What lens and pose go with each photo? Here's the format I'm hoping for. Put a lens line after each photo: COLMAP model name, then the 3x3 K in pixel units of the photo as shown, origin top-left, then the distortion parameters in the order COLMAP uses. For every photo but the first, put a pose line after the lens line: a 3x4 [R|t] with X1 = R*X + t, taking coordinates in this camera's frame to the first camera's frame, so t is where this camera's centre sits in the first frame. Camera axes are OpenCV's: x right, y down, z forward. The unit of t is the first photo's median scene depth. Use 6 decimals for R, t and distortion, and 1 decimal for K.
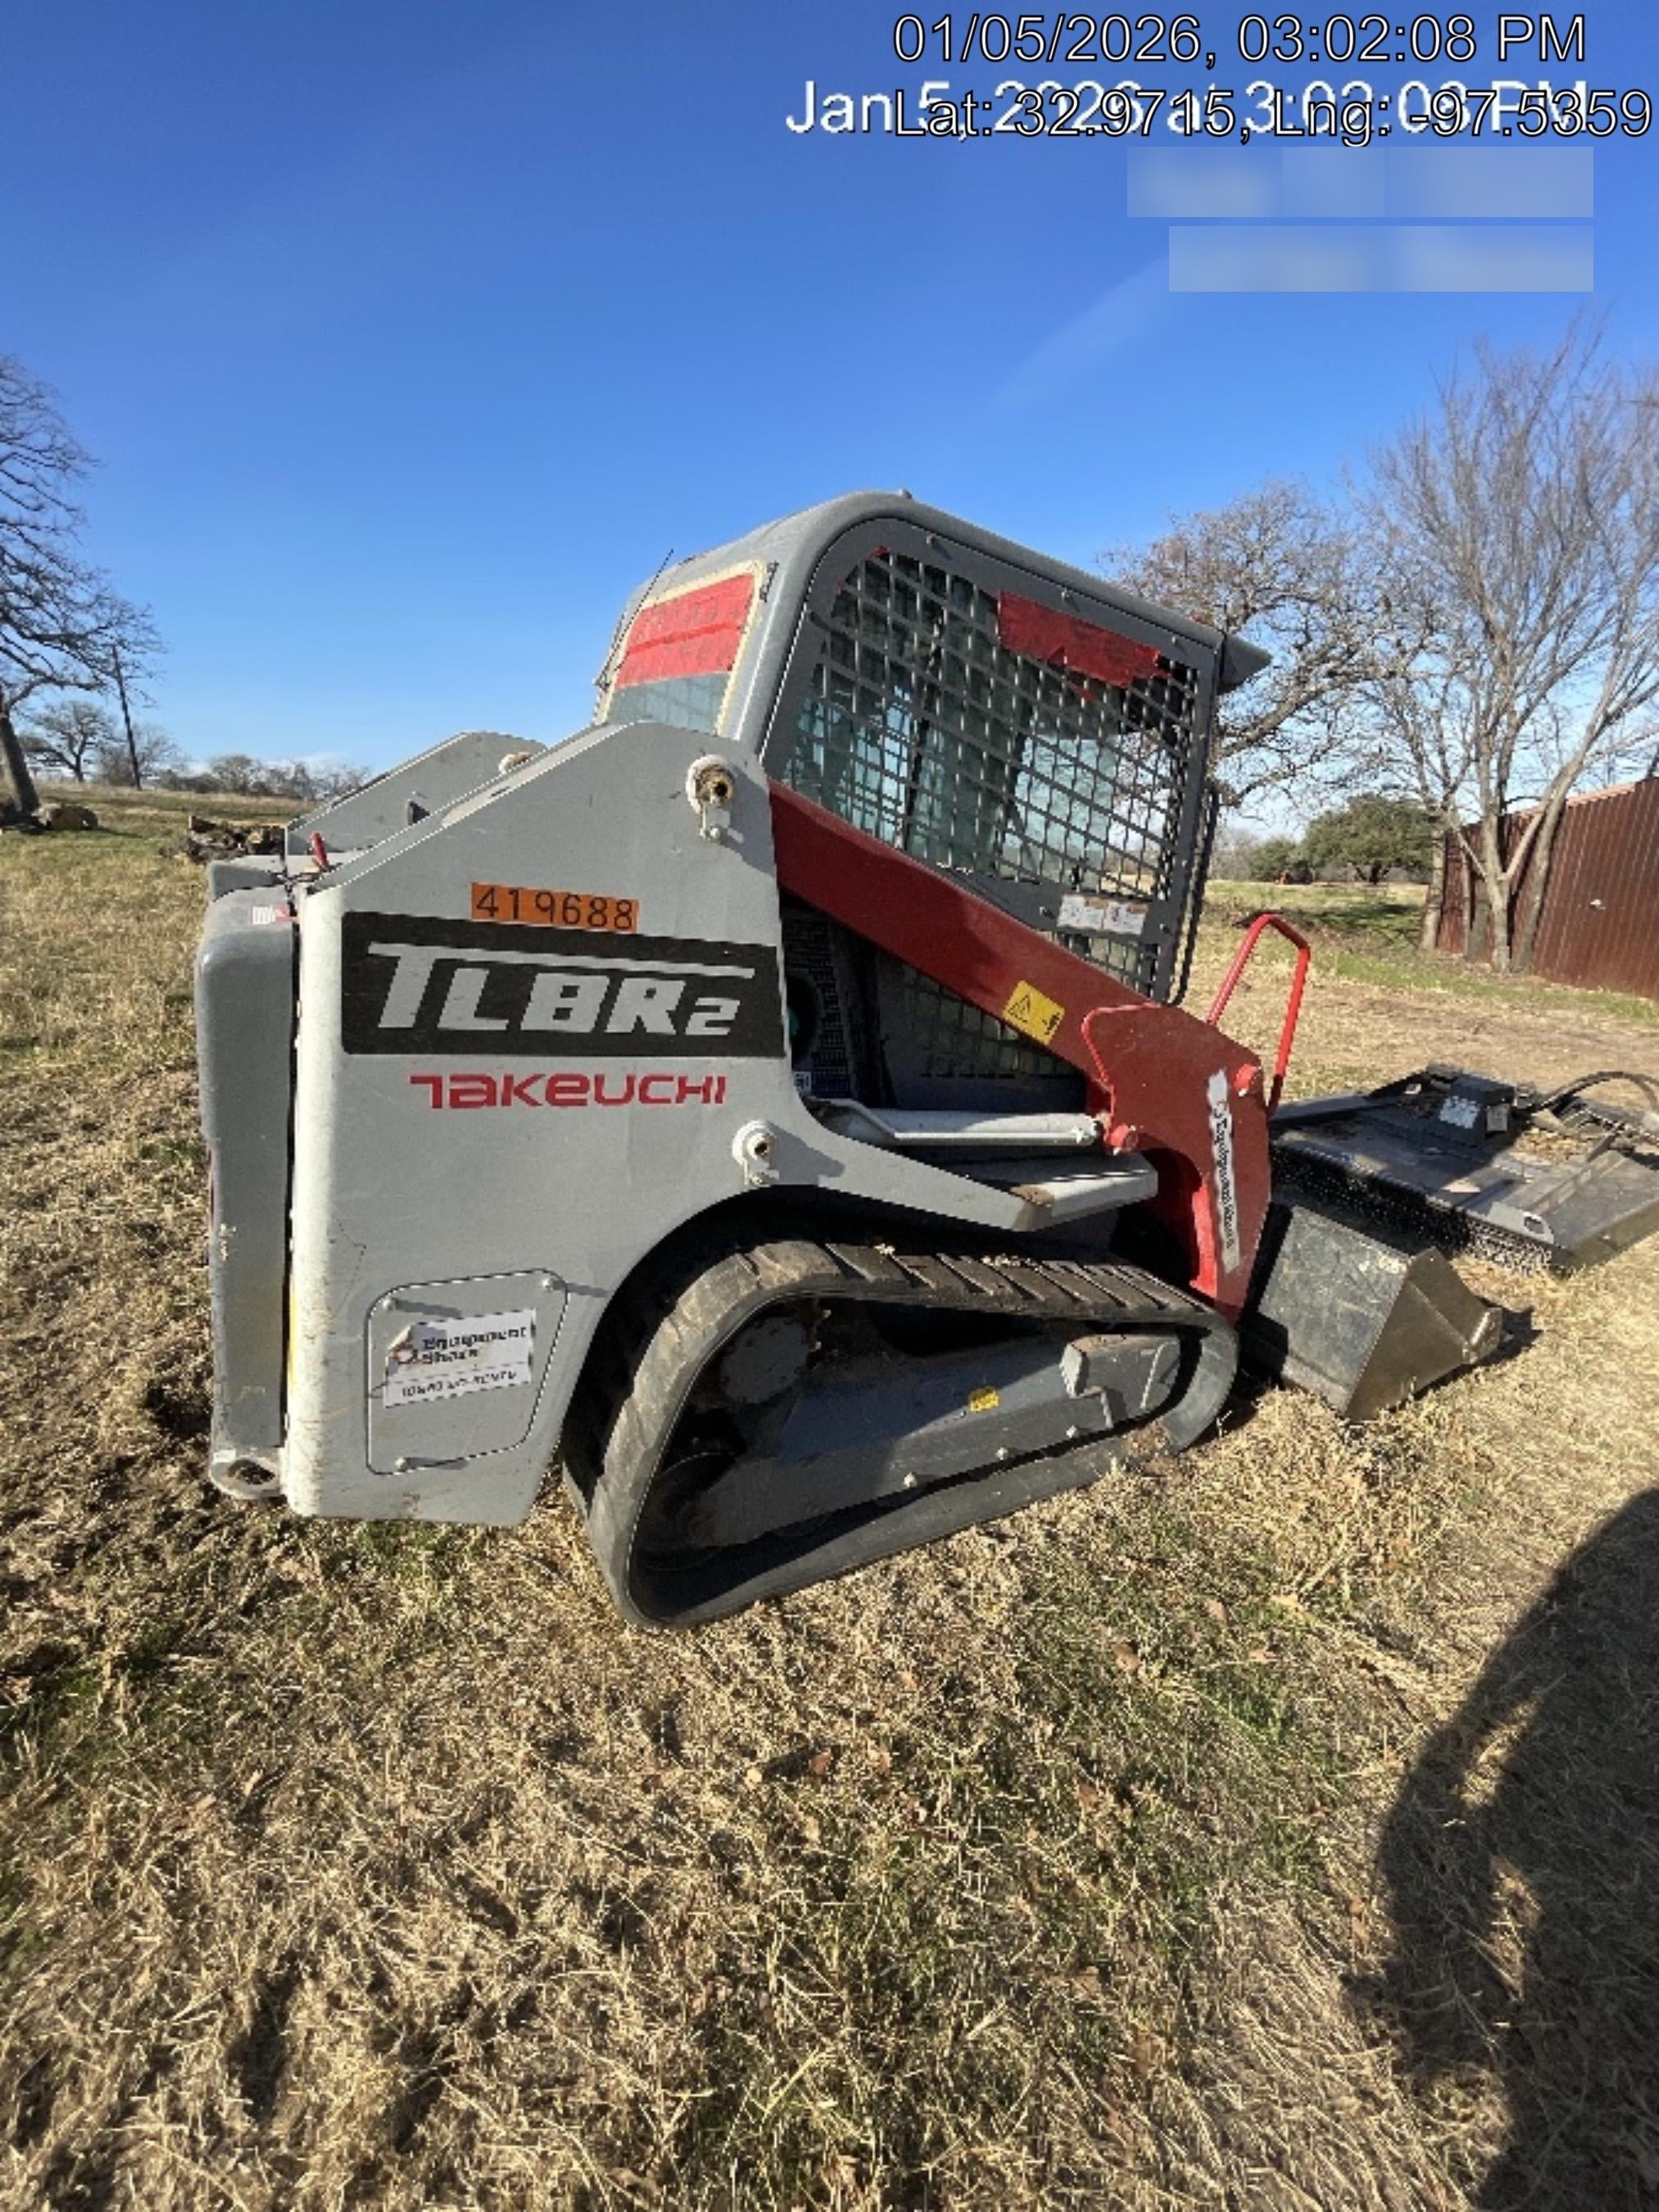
lens RADIAL K [[894.5, 0, 856.5], [0, 894.5, 1104.1], [0, 0, 1]] dist [0.002642, -0.001069]
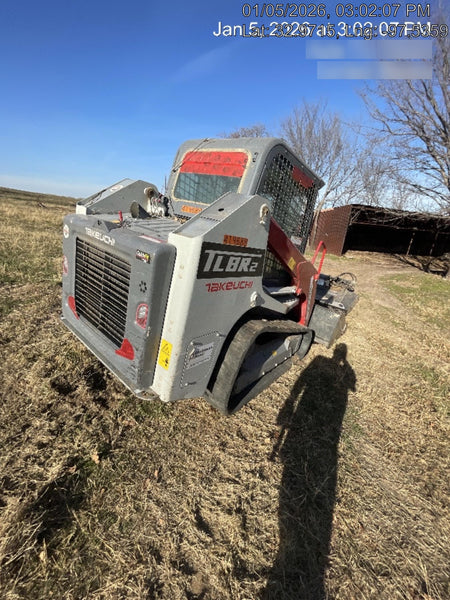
lens RADIAL K [[242.6, 0, 225.2], [0, 242.6, 298.1], [0, 0, 1]] dist [0.002642, -0.001069]
pose [[0.939223, -0.049304, 0.339750, -0.674128], [0.026245, 0.997049, 0.072136, -0.038532], [-0.342304, -0.058835, 0.937745, -0.011270]]
